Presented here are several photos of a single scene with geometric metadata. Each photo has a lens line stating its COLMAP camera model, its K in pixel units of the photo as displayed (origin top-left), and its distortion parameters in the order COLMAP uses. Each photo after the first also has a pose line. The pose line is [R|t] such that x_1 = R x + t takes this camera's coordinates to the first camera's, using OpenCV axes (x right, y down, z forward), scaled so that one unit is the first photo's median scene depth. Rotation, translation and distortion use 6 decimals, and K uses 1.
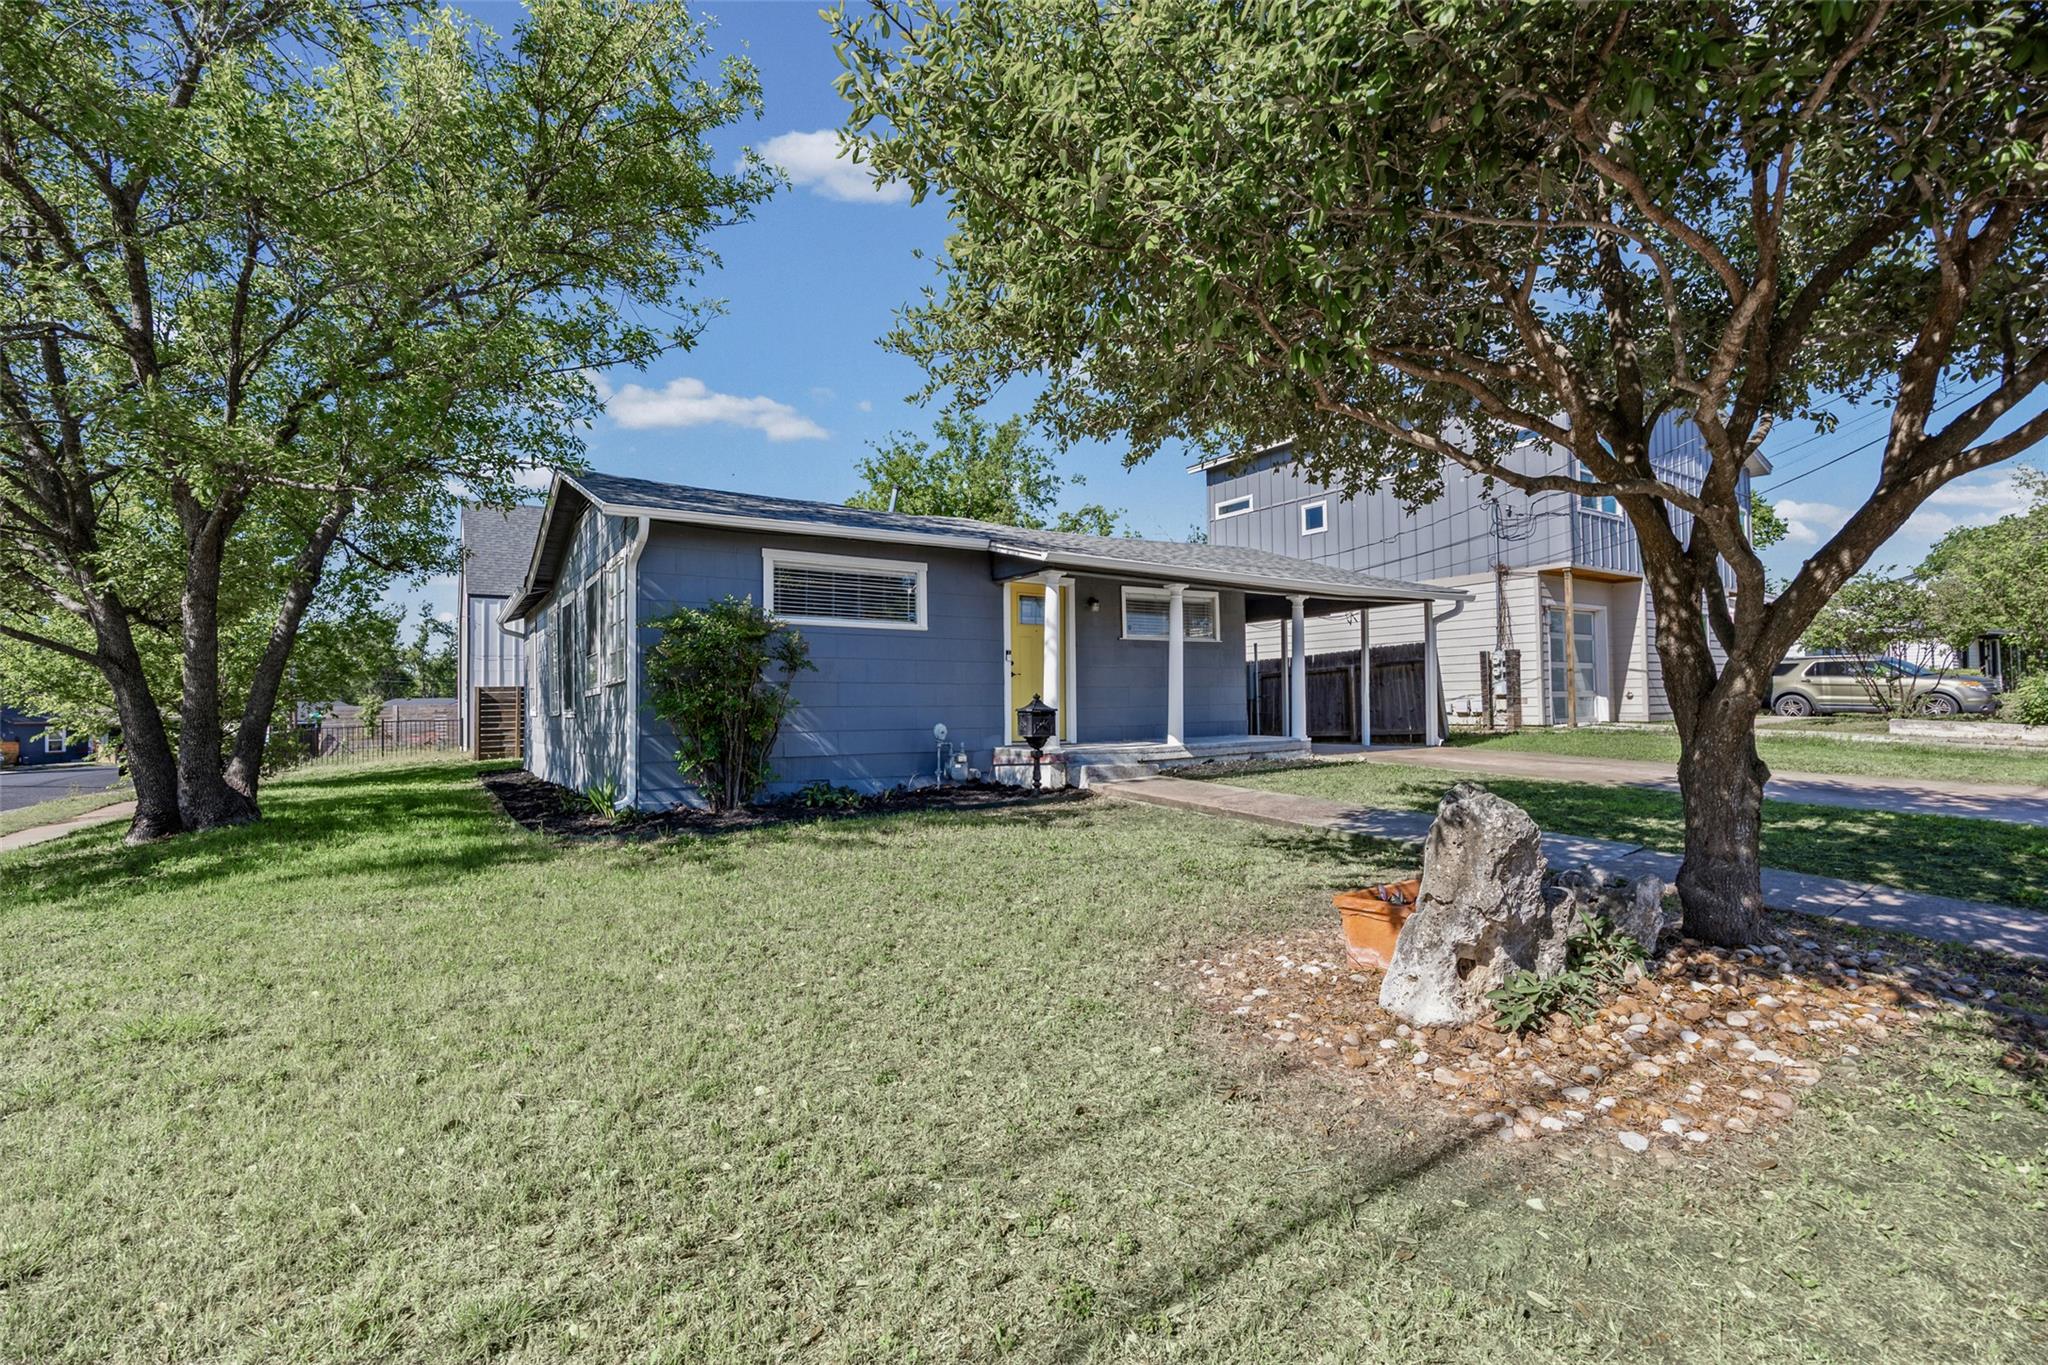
lens RADIAL K [[884.7, 0, 1027.8], [0, 884.7, 681.2], [0, 0, 1]] dist [-0.003025, -0.000384]
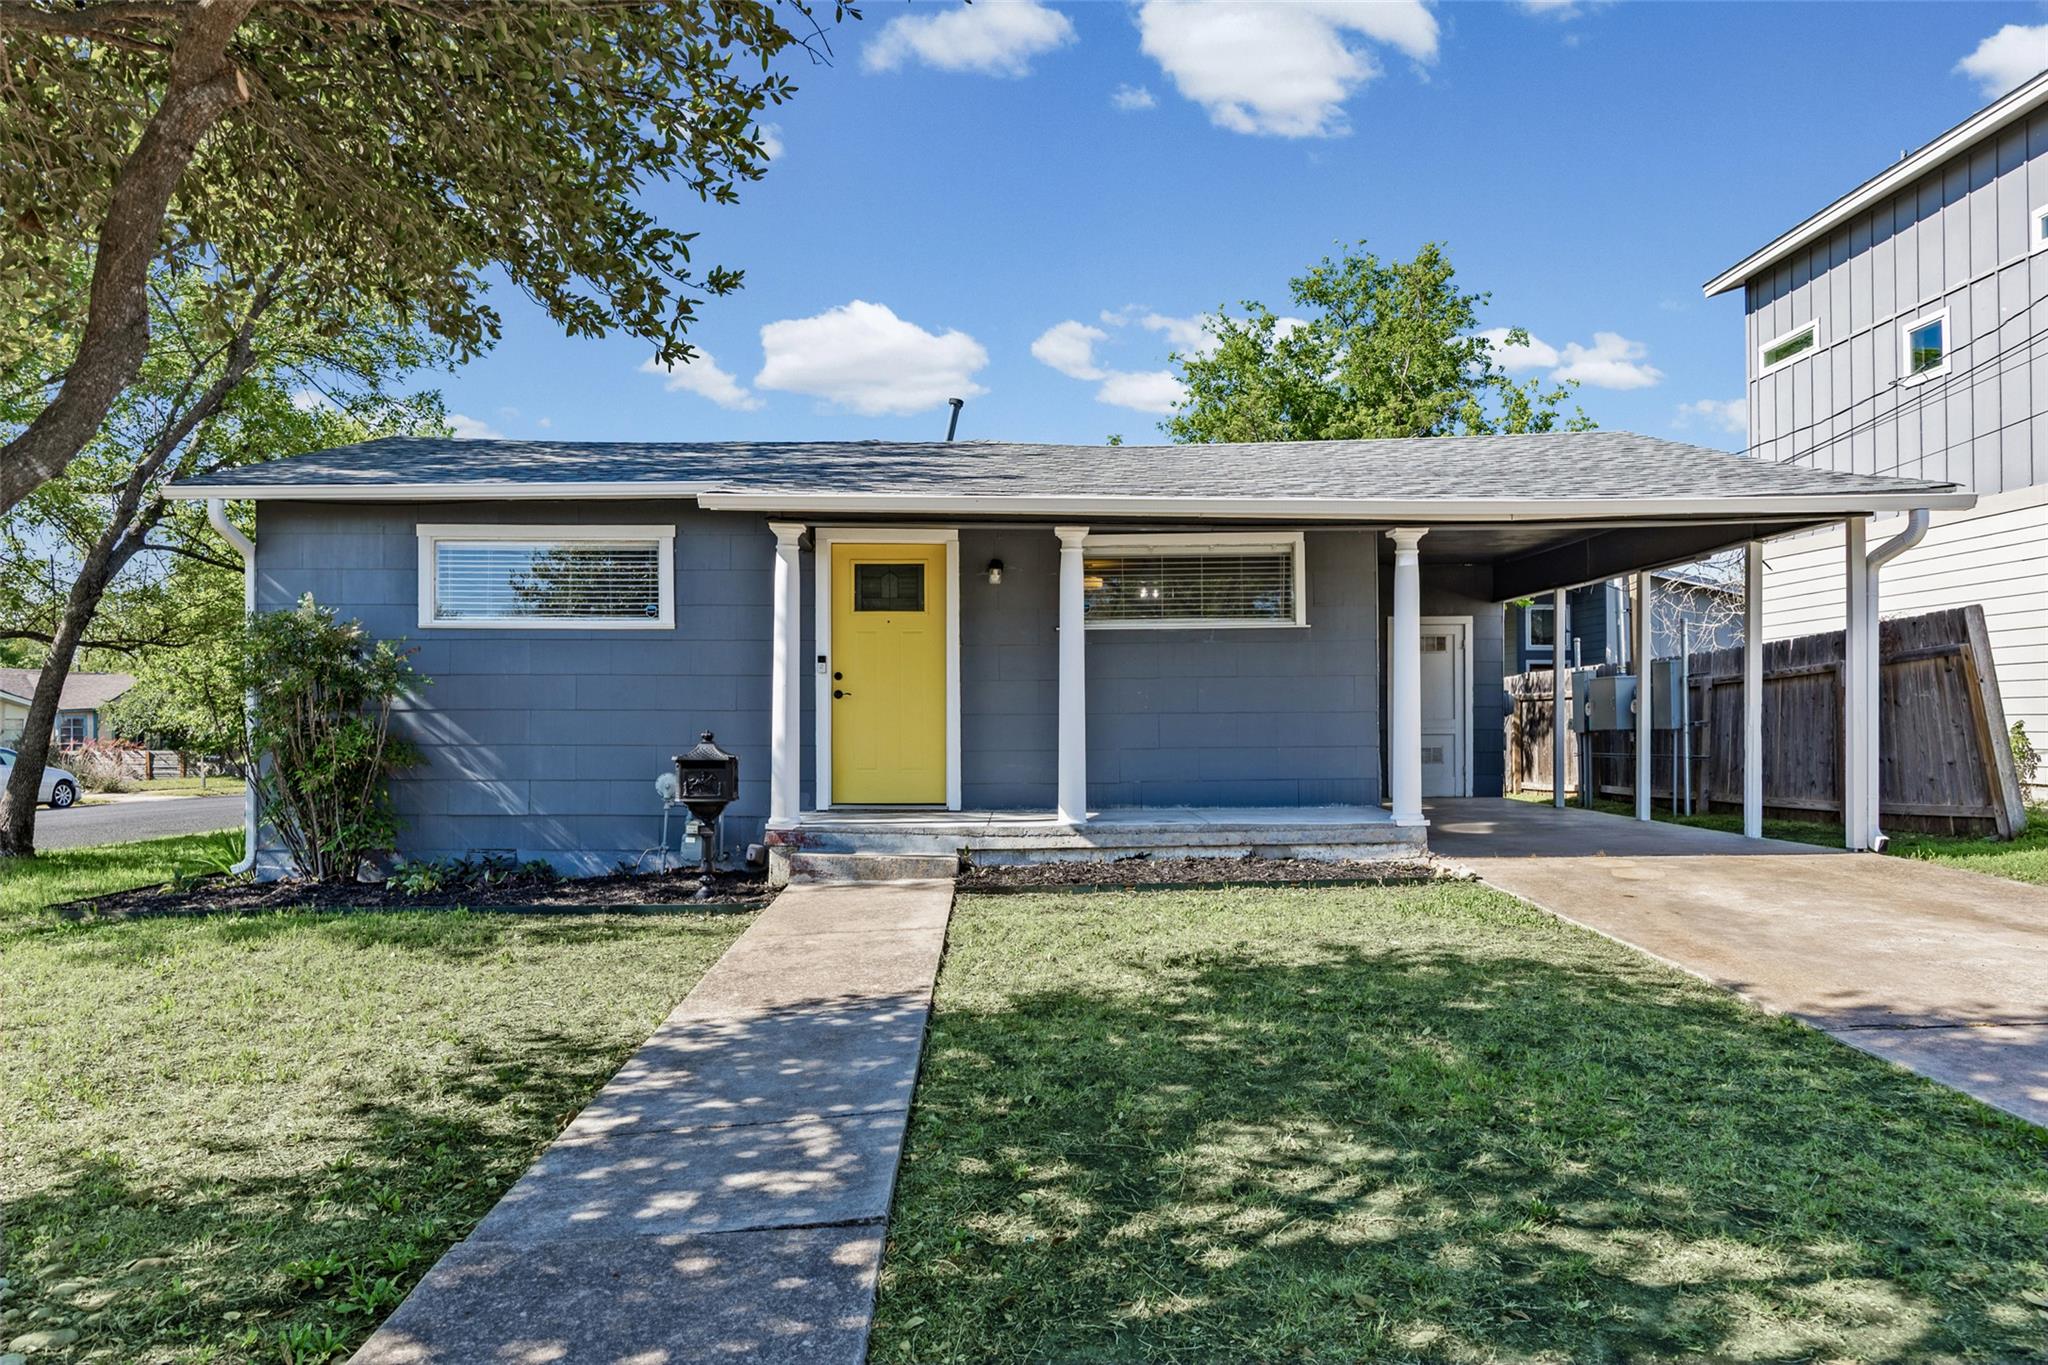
lens RADIAL K [[1295.0, 0, 1021.6], [0, 1295.0, 688.5], [0, 0, 1]] dist [0.040503, 0.001649]
pose [[0.866677, -0.007604, -0.498812, 0.423286], [0.008524, 0.999964, -0.000434, -0.008434], [0.498797, -0.003876, 0.866710, 0.230162]]
